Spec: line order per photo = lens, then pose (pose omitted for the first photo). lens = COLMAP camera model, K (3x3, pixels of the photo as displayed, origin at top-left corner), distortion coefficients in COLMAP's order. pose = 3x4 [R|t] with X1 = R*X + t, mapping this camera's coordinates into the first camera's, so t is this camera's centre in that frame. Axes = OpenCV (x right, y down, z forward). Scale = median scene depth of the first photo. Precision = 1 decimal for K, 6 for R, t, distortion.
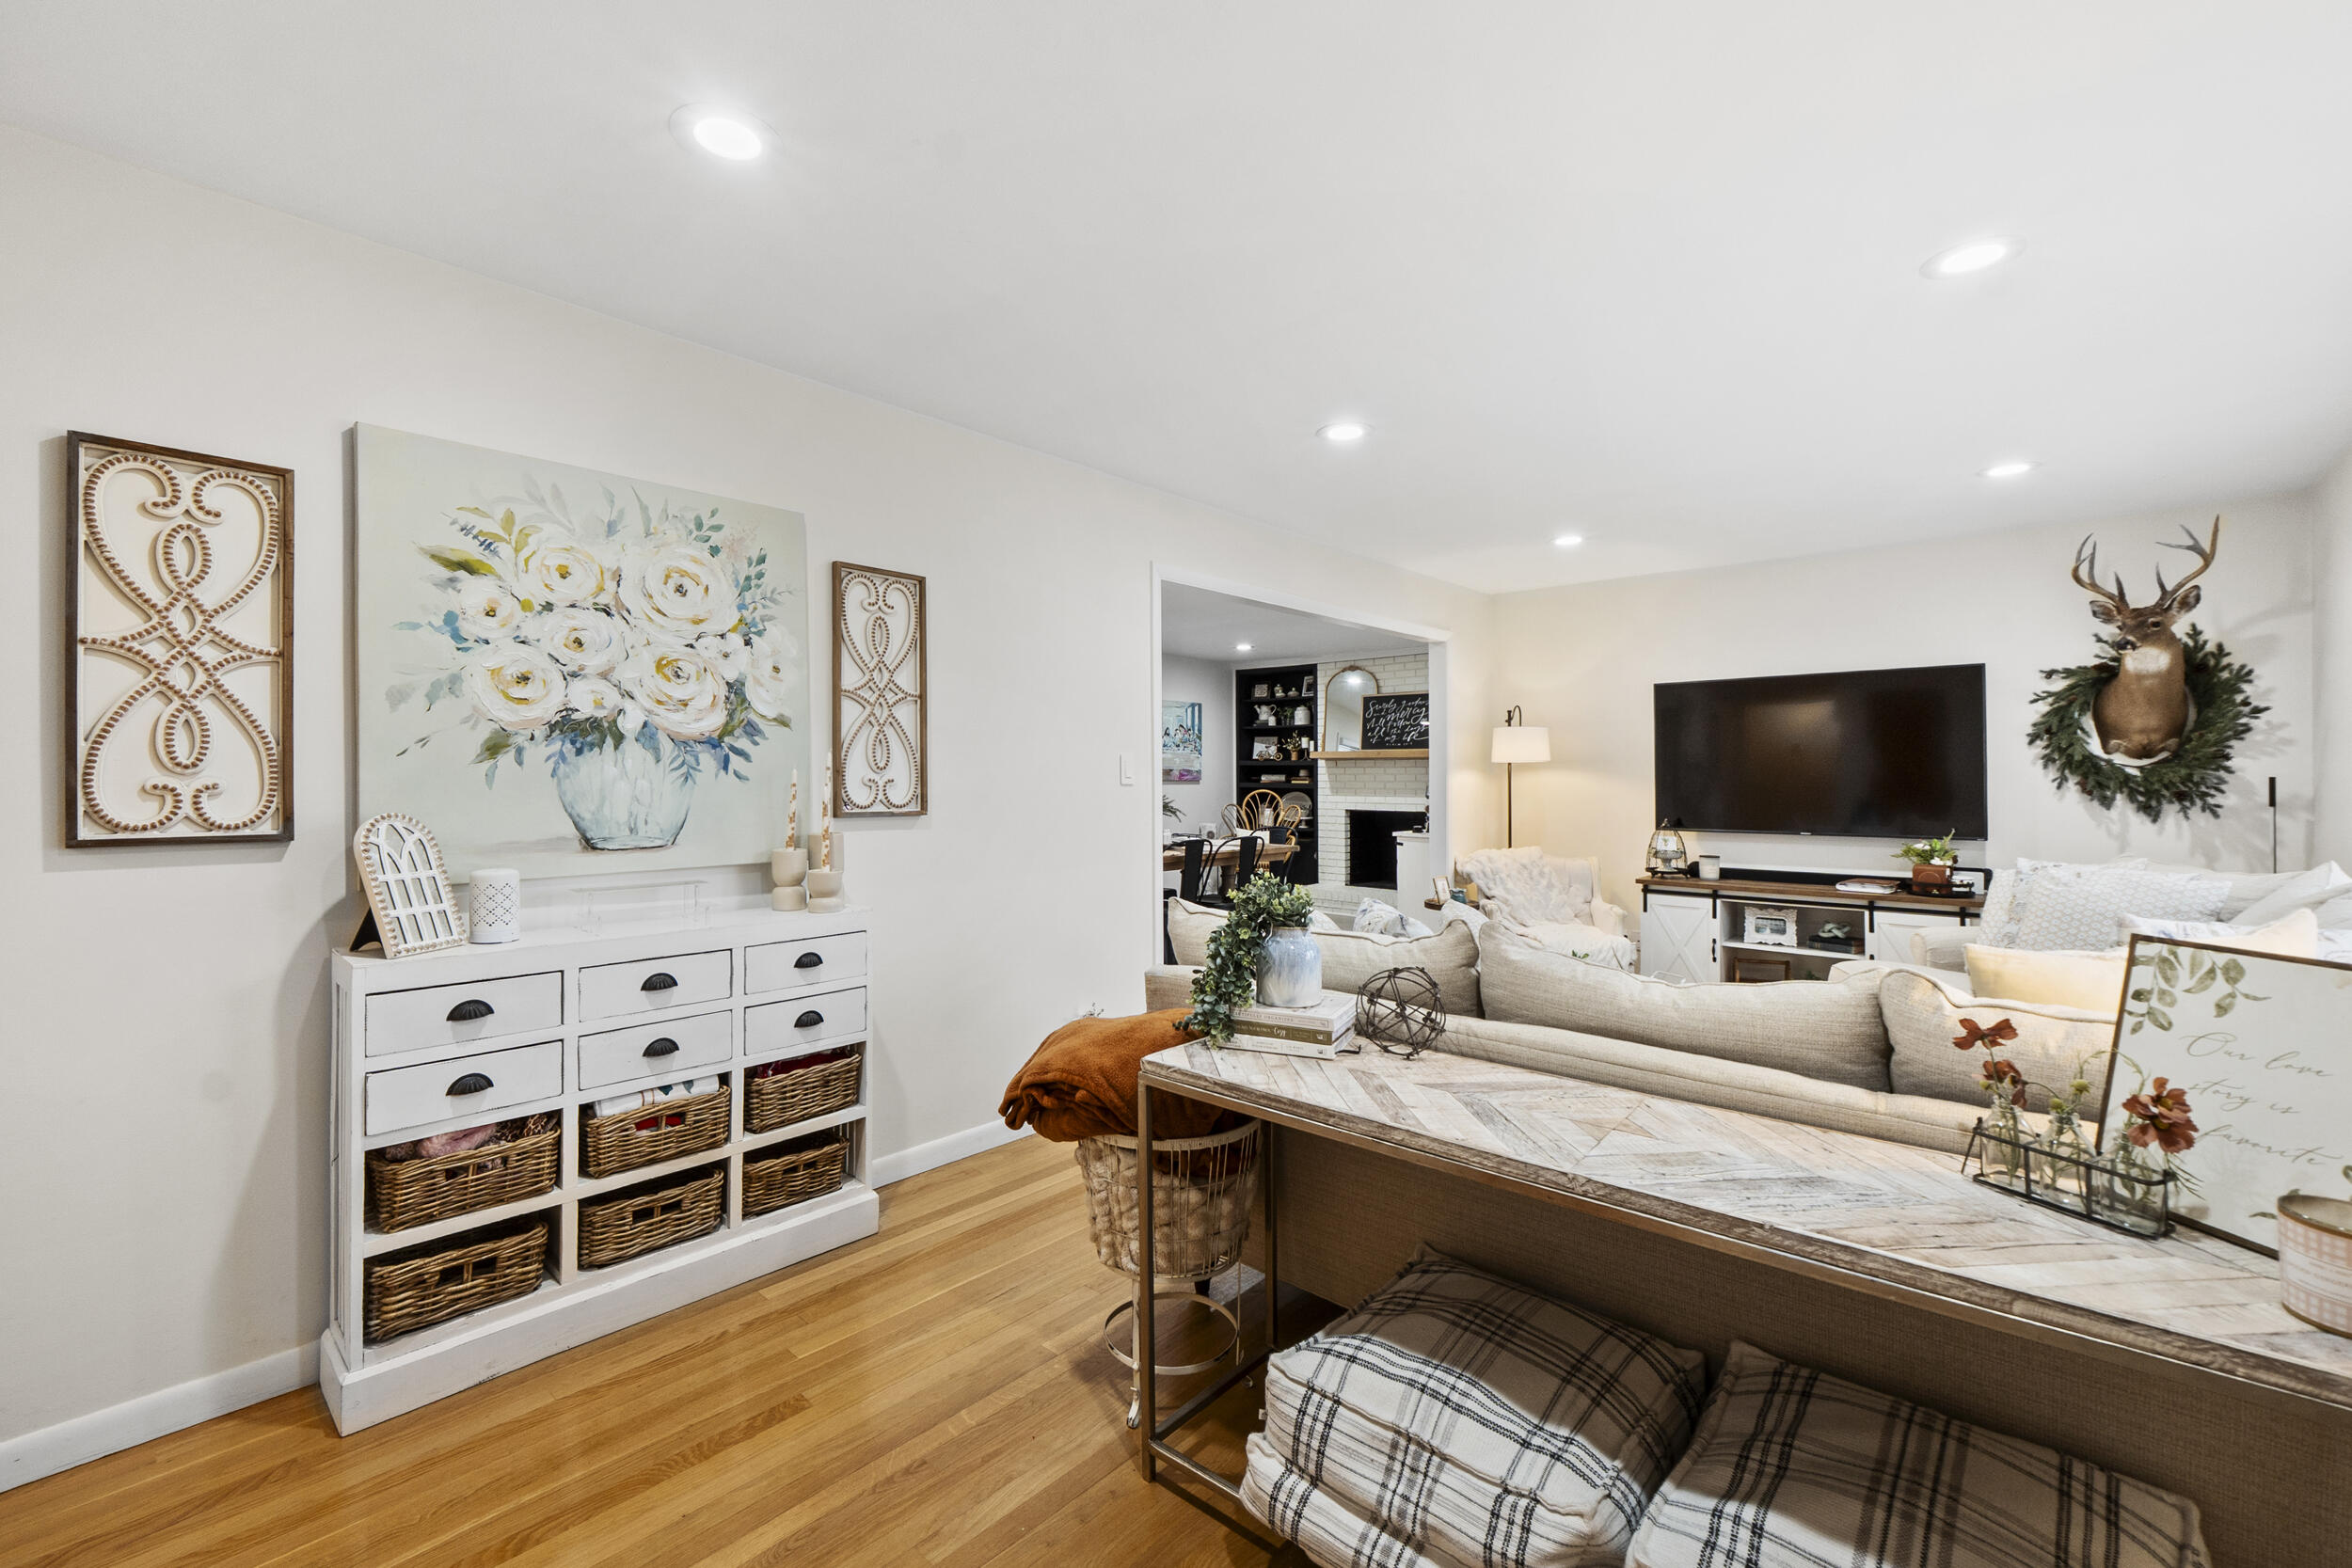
lens RADIAL K [[961.0, 0, 1181.4], [0, 961.0, 764.9], [0, 0, 1]] dist [-0.005051, -0.000095]
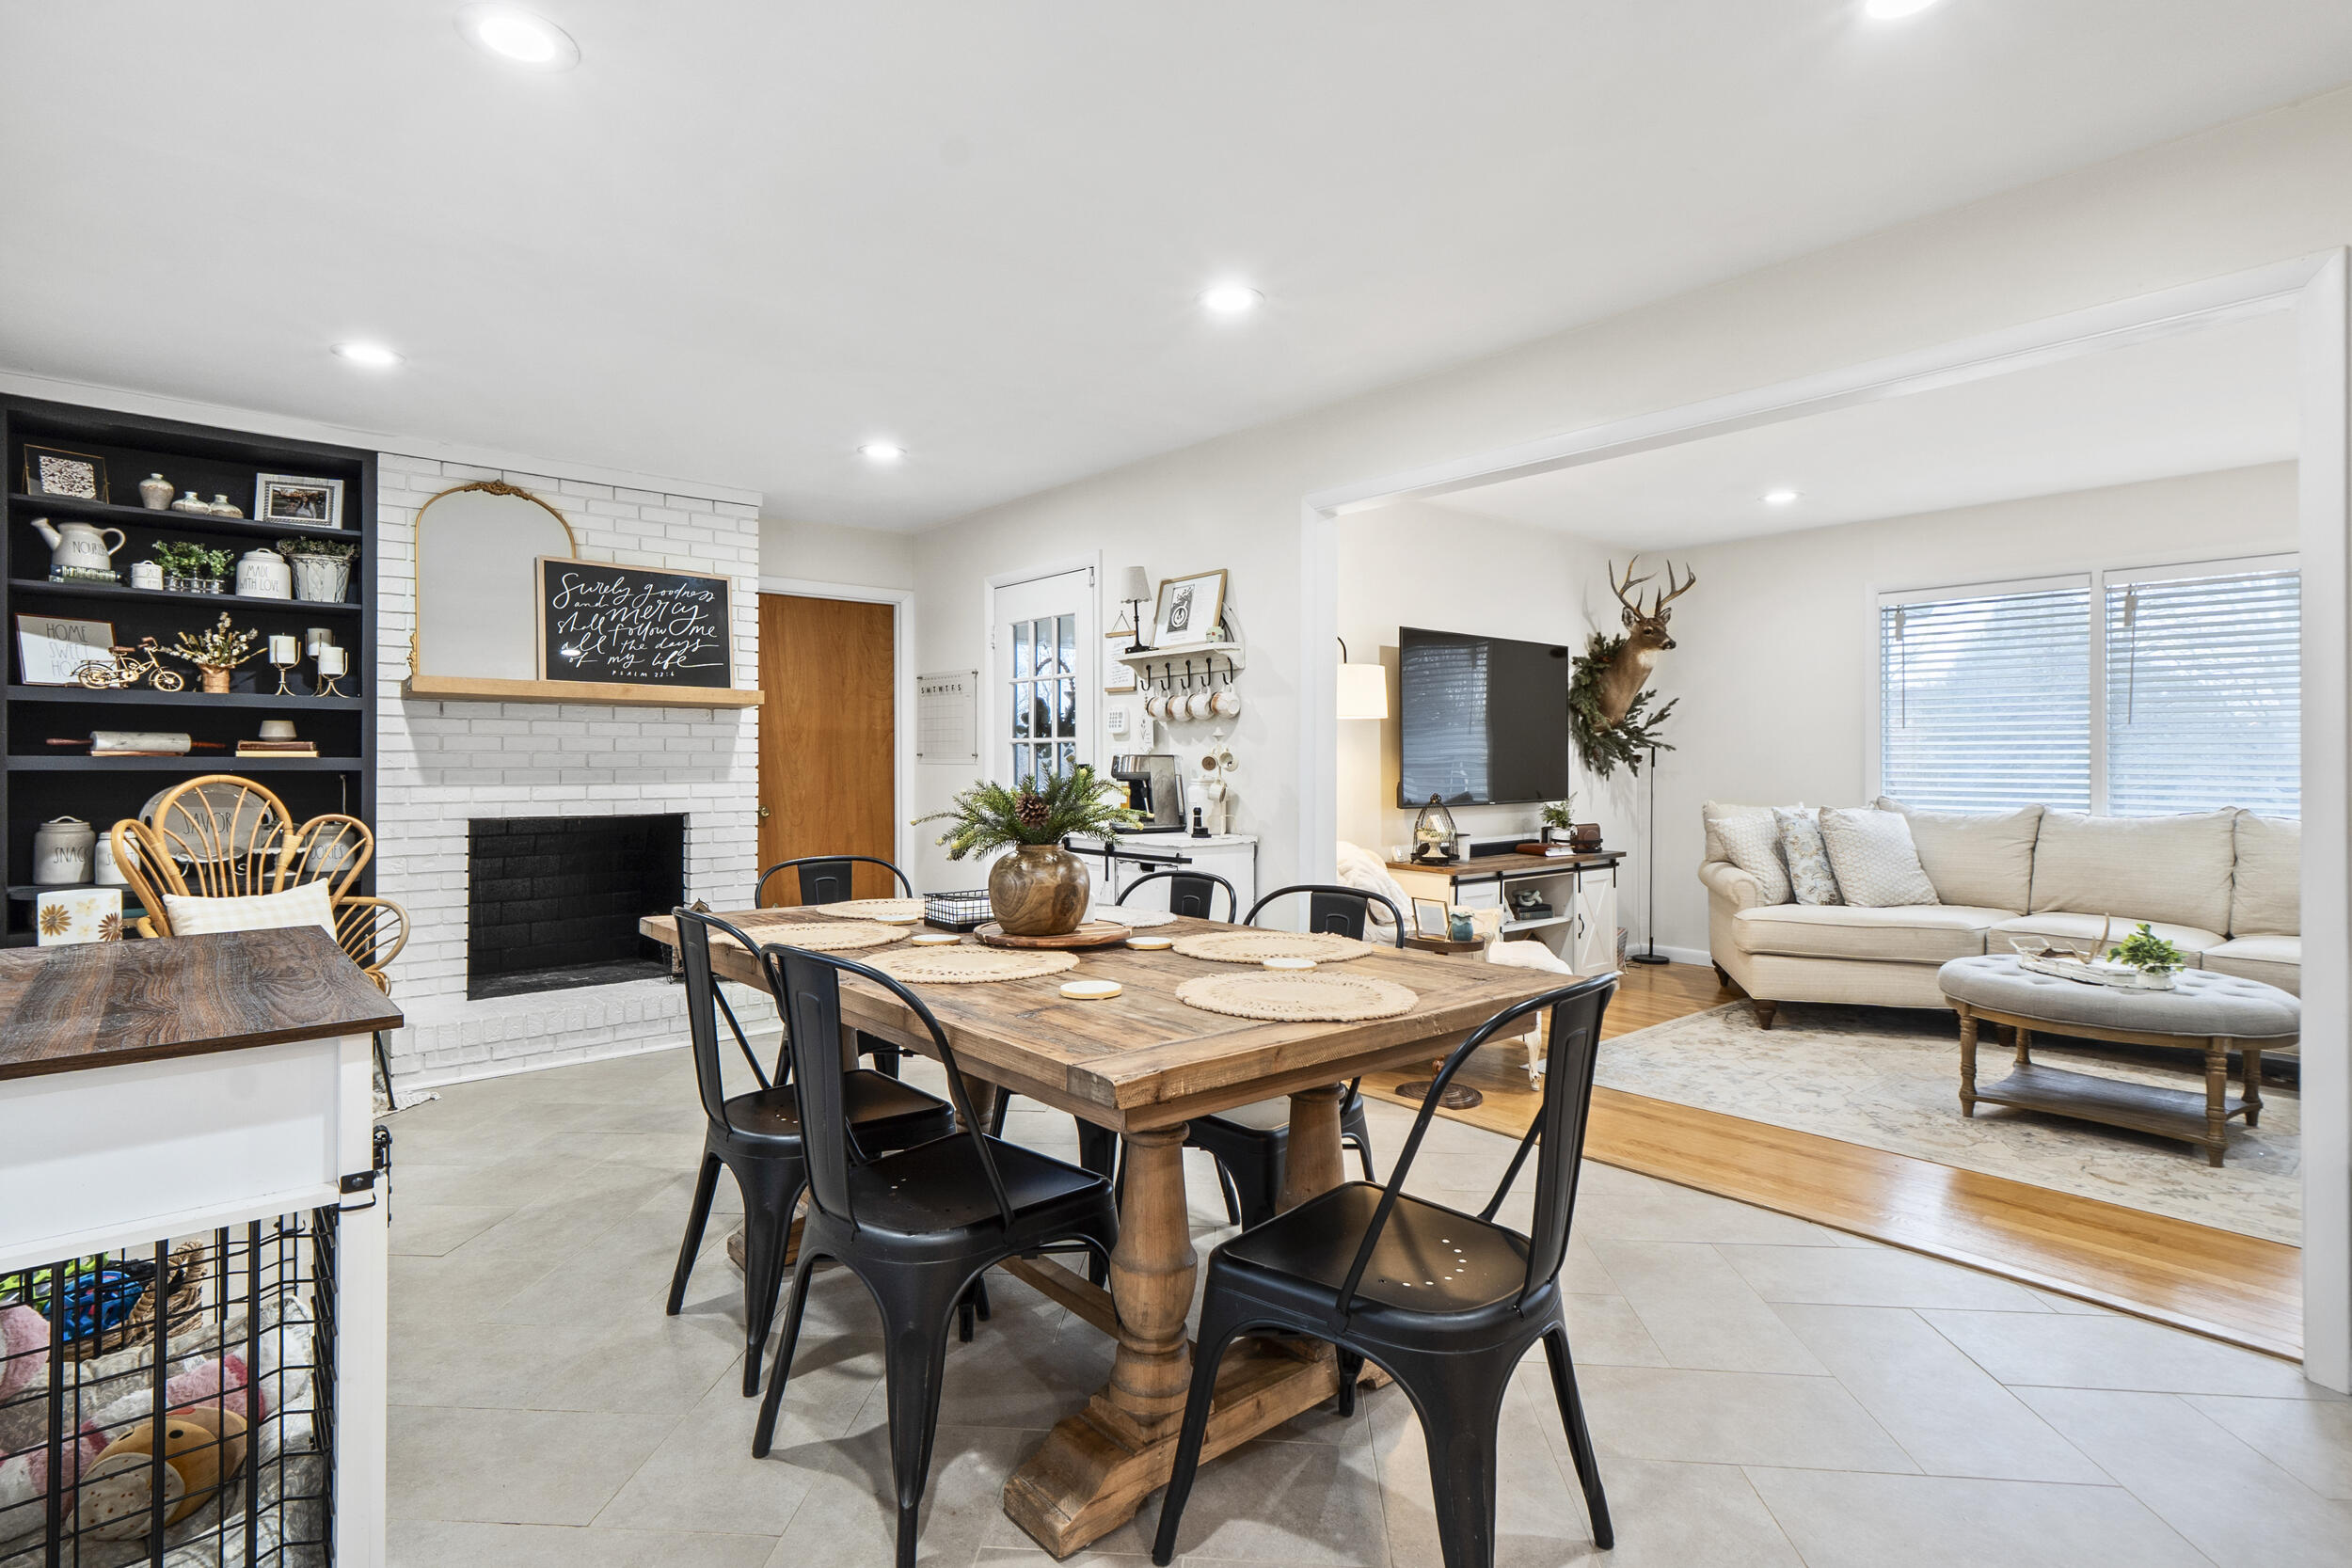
lens RADIAL K [[1106.6, 0, 1182.7], [0, 1106.6, 774.8], [0, 0, 1]] dist [-0.004591, -0.000400]
pose [[0.130256, -0.008638, 0.991443, -0.485543], [-0.009333, 0.999907, 0.009938, 0.034817], [-0.991436, -0.010547, 0.130163, 1.155339]]
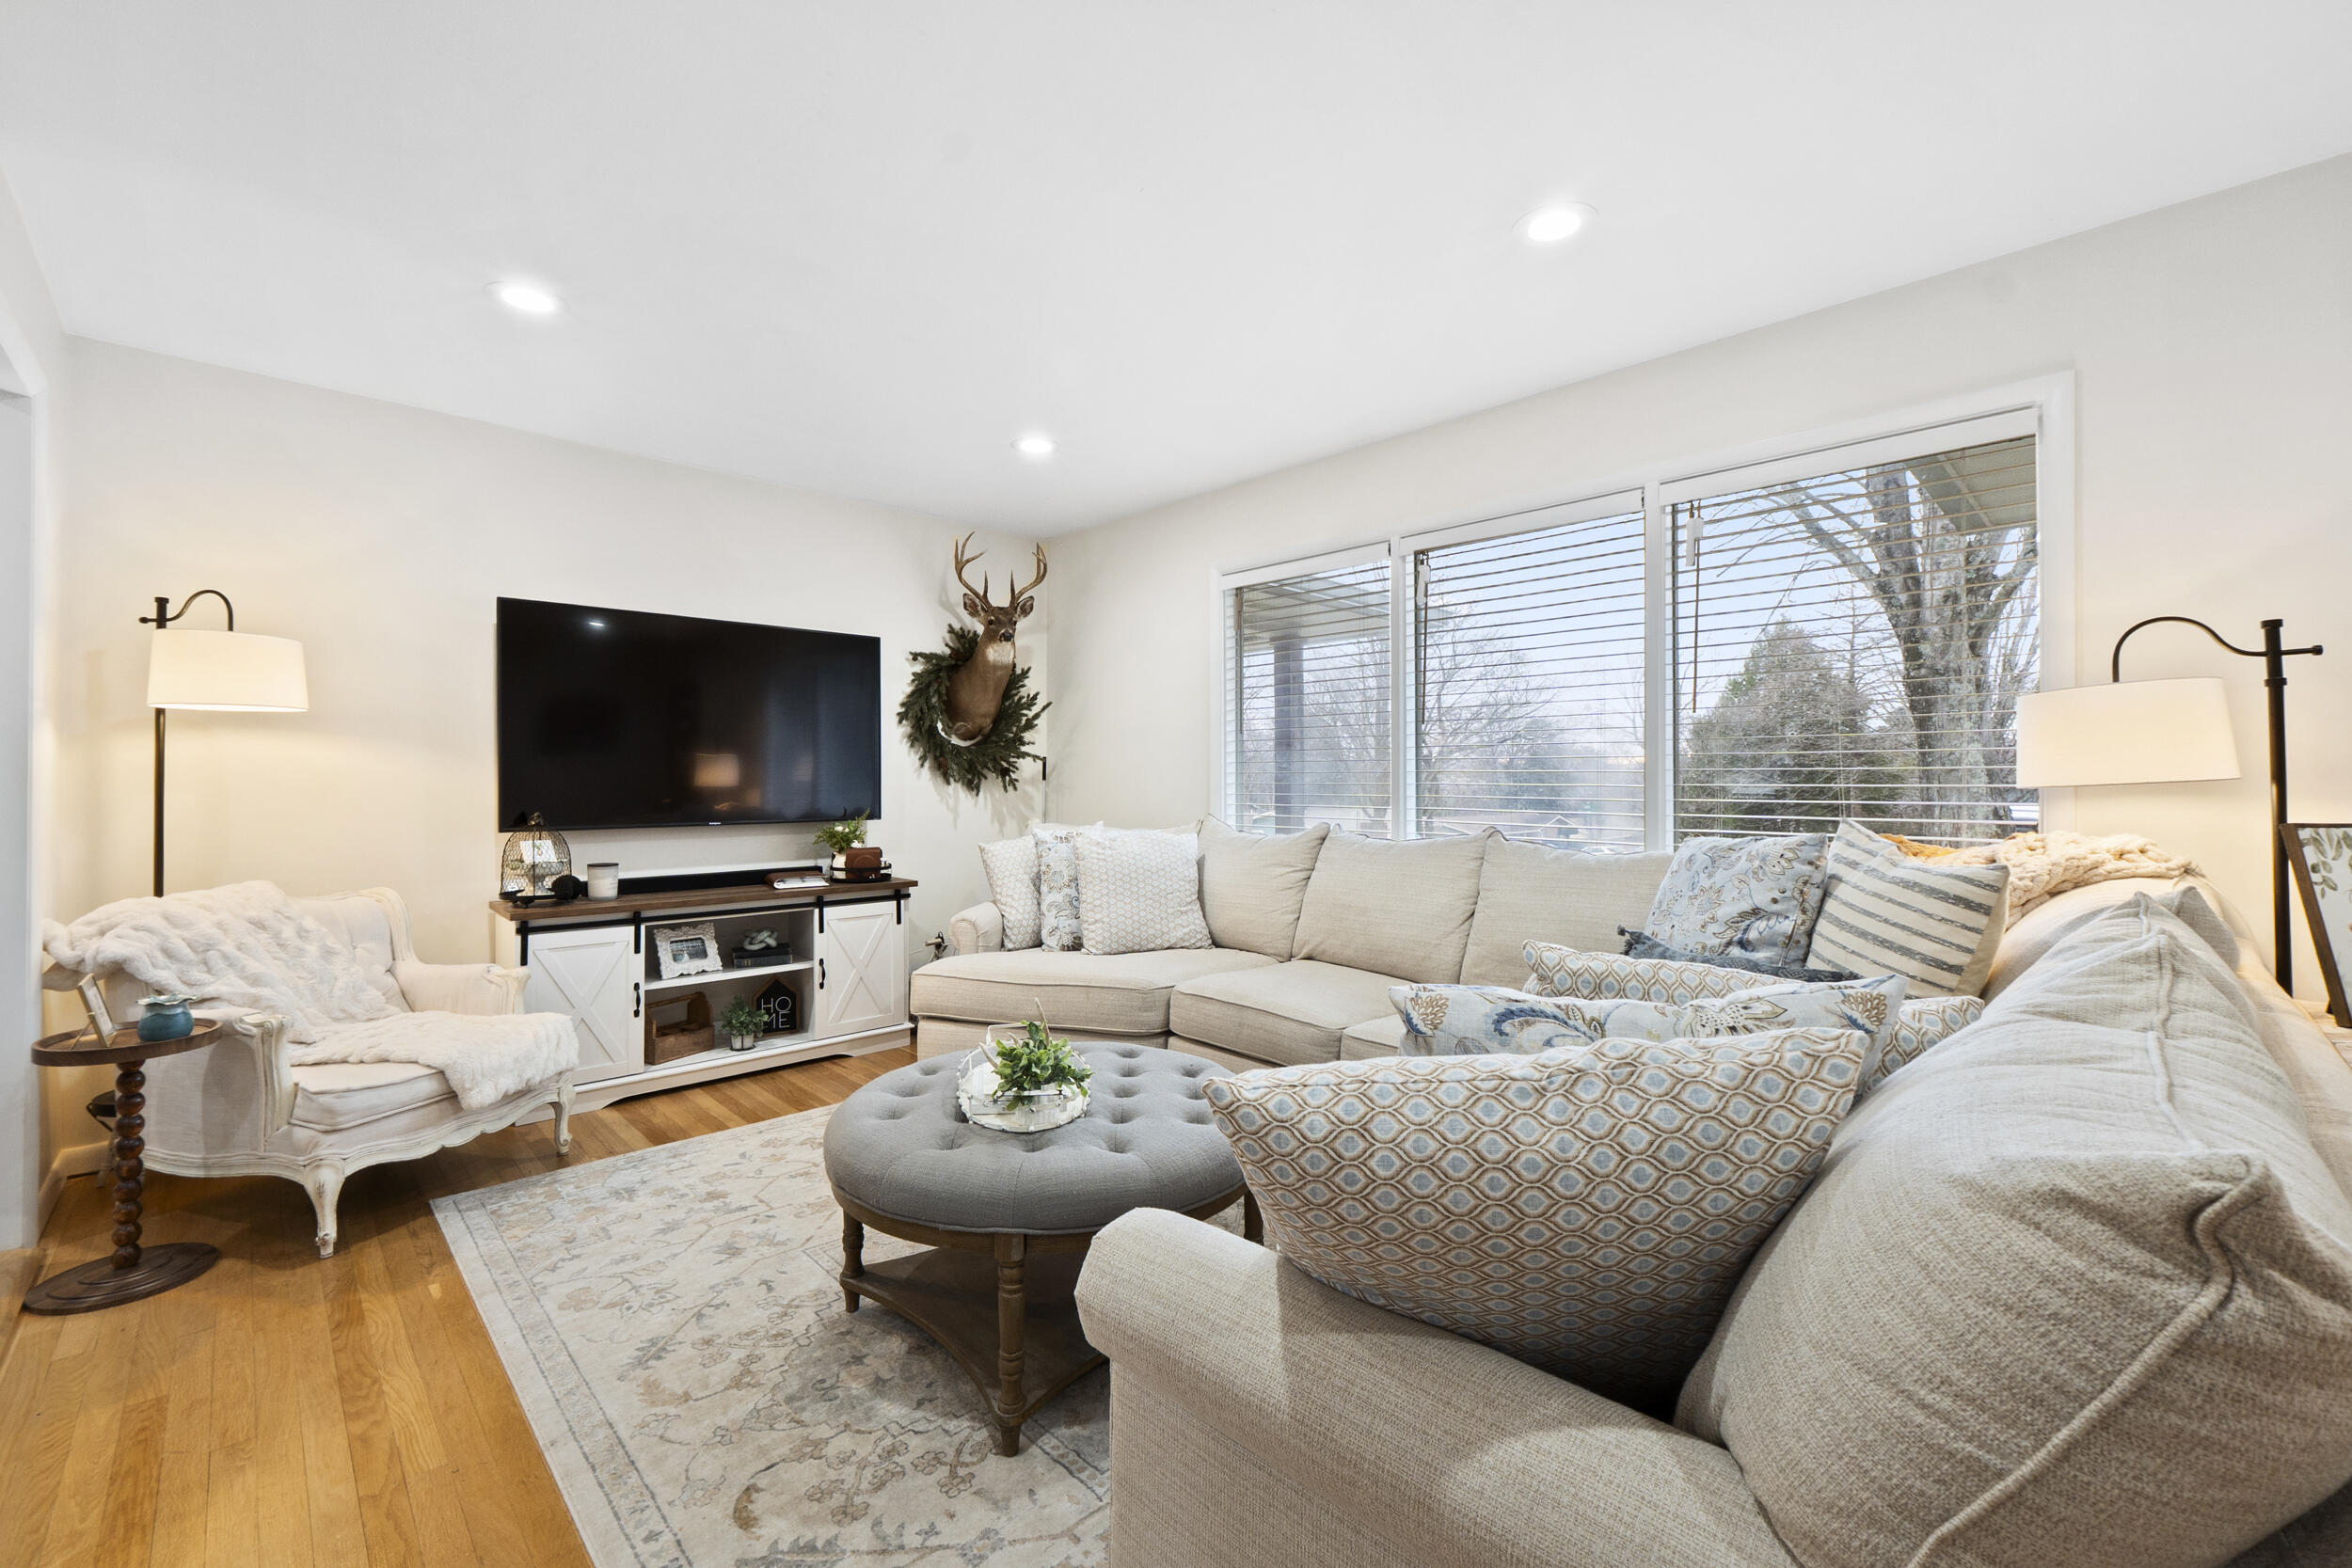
lens RADIAL K [[961.0, 0, 1176.2], [0, 961.0, 777.5], [0, 0, 1]] dist [-0.005051, -0.000095]
pose [[0.063517, 0.005989, 0.997963, -0.101958], [-0.008251, 0.999951, -0.005476, 0.035180], [-0.997947, -0.007886, 0.063563, 0.573149]]
